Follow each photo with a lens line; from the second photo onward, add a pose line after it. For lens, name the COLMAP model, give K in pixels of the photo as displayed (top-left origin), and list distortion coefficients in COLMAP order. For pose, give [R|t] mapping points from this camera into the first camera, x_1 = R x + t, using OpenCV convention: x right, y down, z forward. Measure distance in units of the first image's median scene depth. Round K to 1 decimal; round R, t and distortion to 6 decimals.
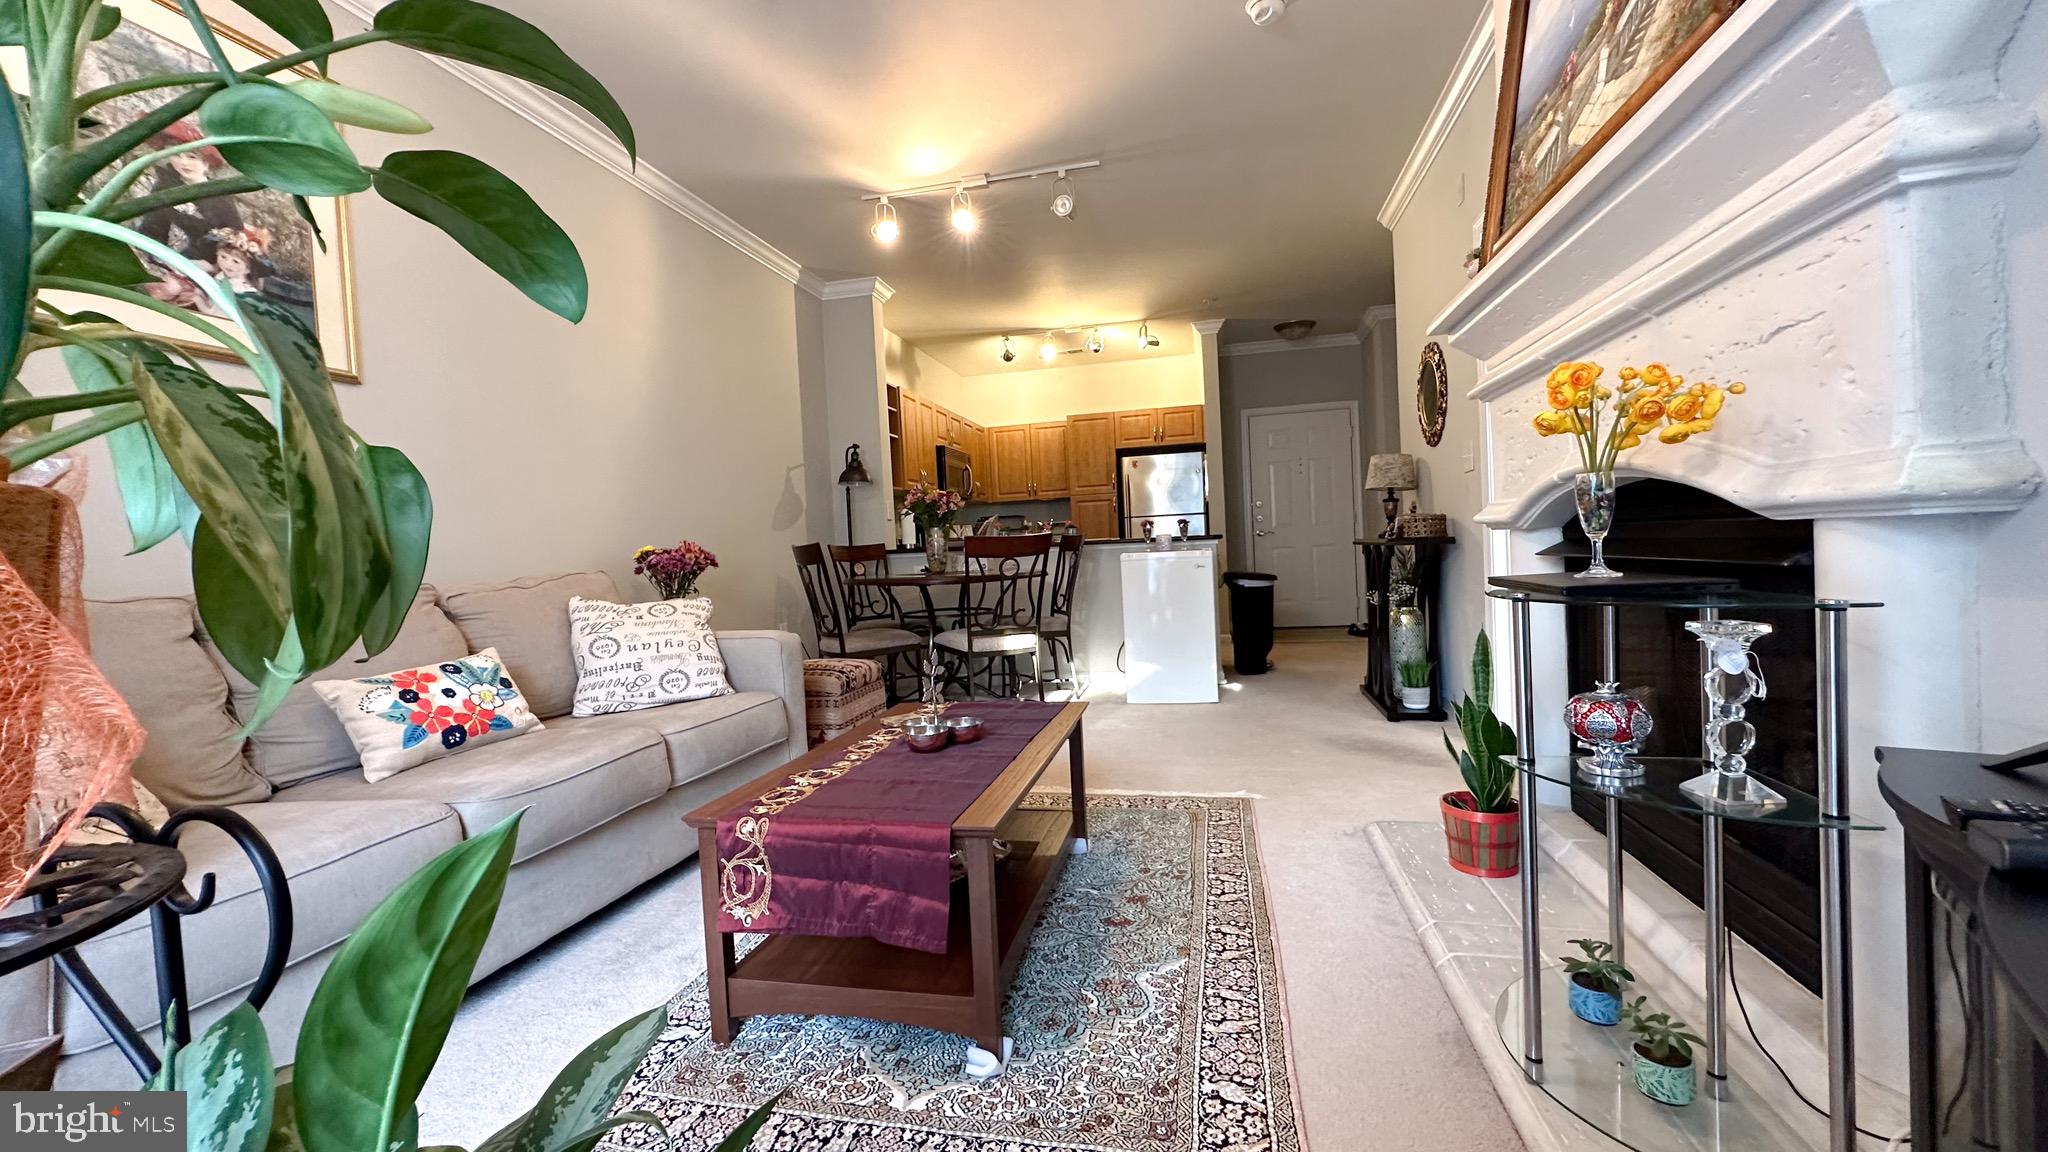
lens RADIAL K [[813.7, 0, 1026.0], [0, 813.7, 576.9], [0, 0, 1]] dist [-0.000538, 0.000211]
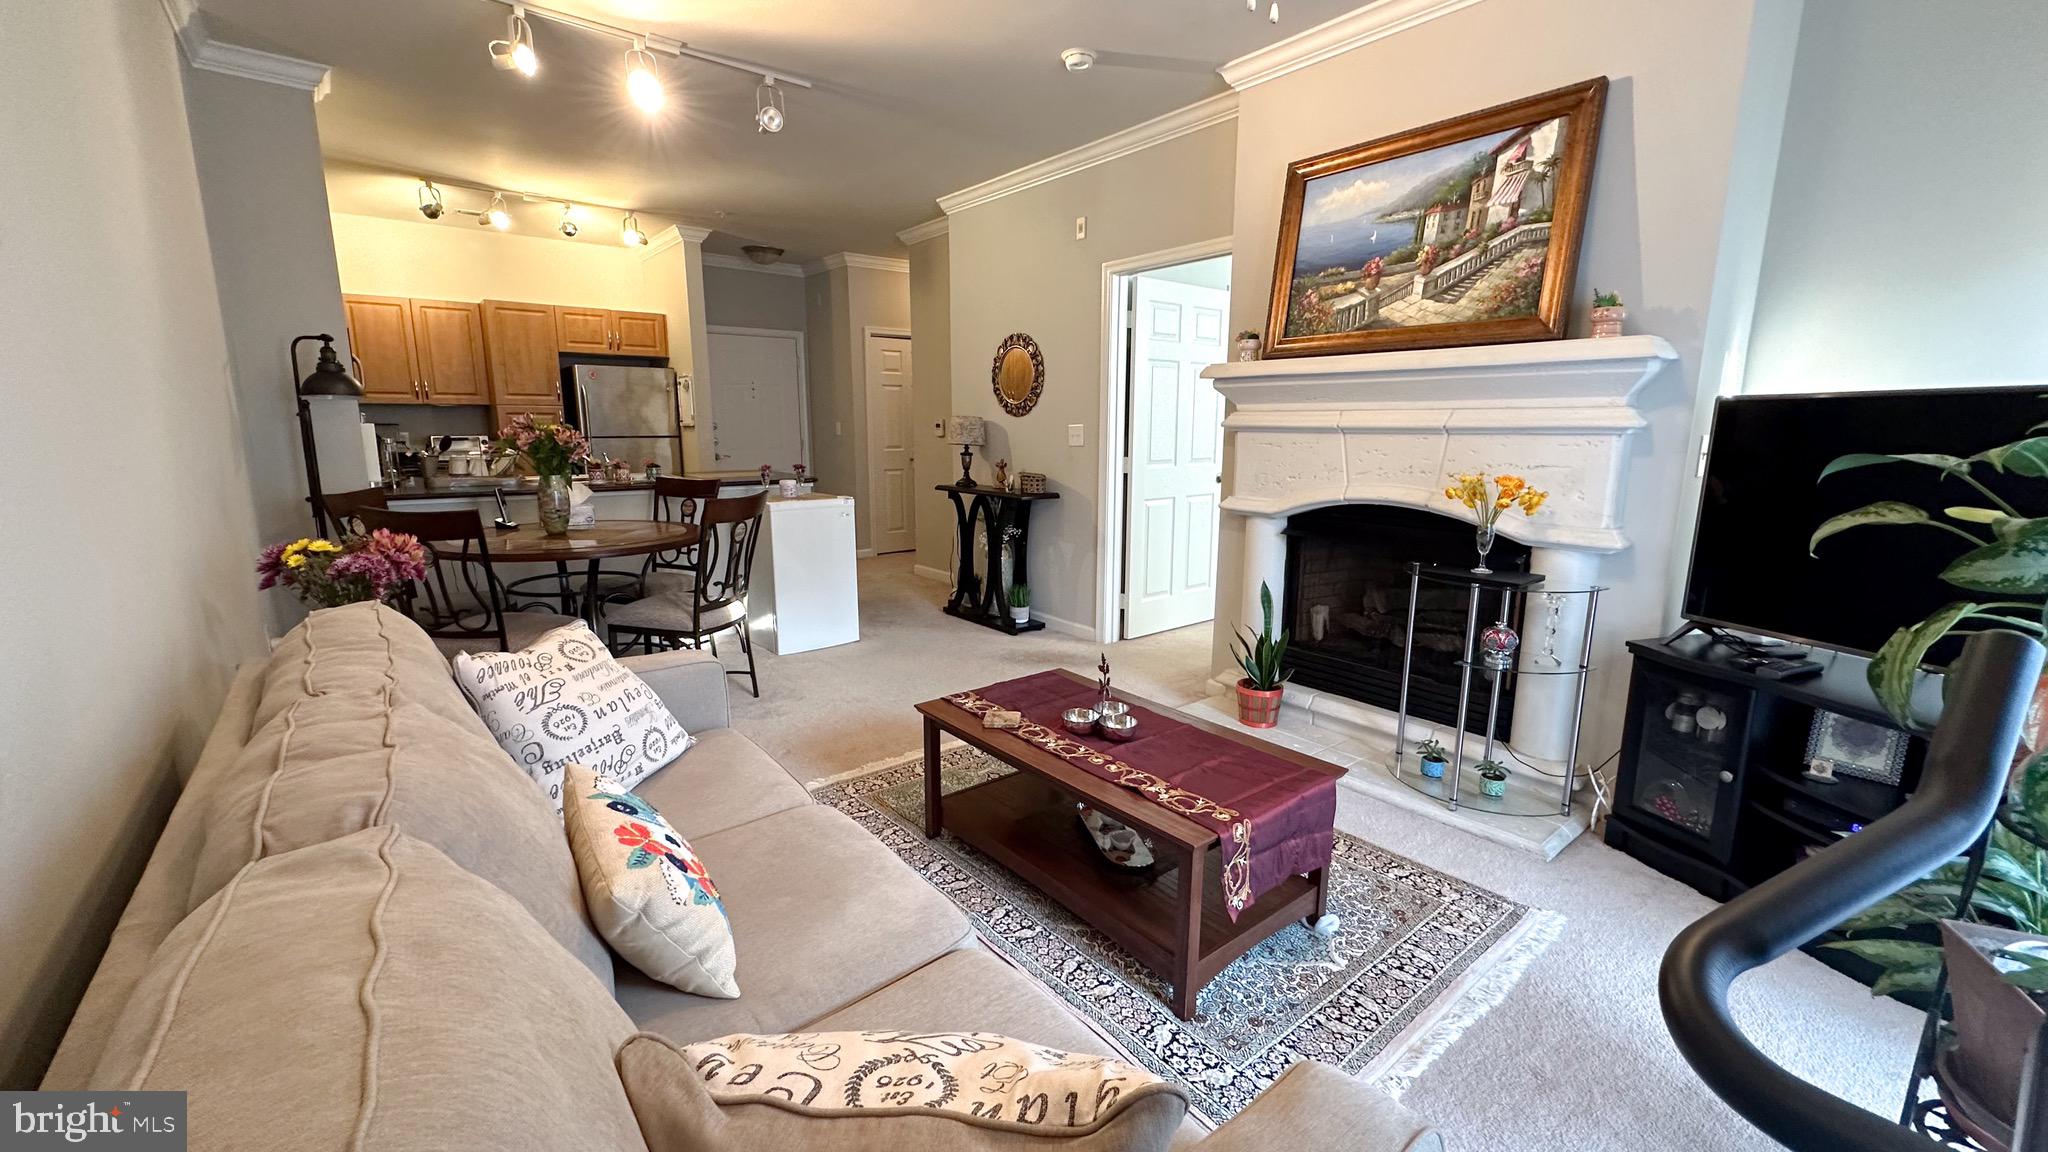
lens RADIAL K [[813.7, 0, 1027.4], [0, 813.7, 574.5], [0, 0, 1]] dist [-0.000538, 0.000211]
pose [[0.615044, -0.096605, 0.782553, -0.498815], [-0.005425, 0.991924, 0.126716, -0.075131], [-0.788474, -0.082181, 0.609553, 0.190803]]
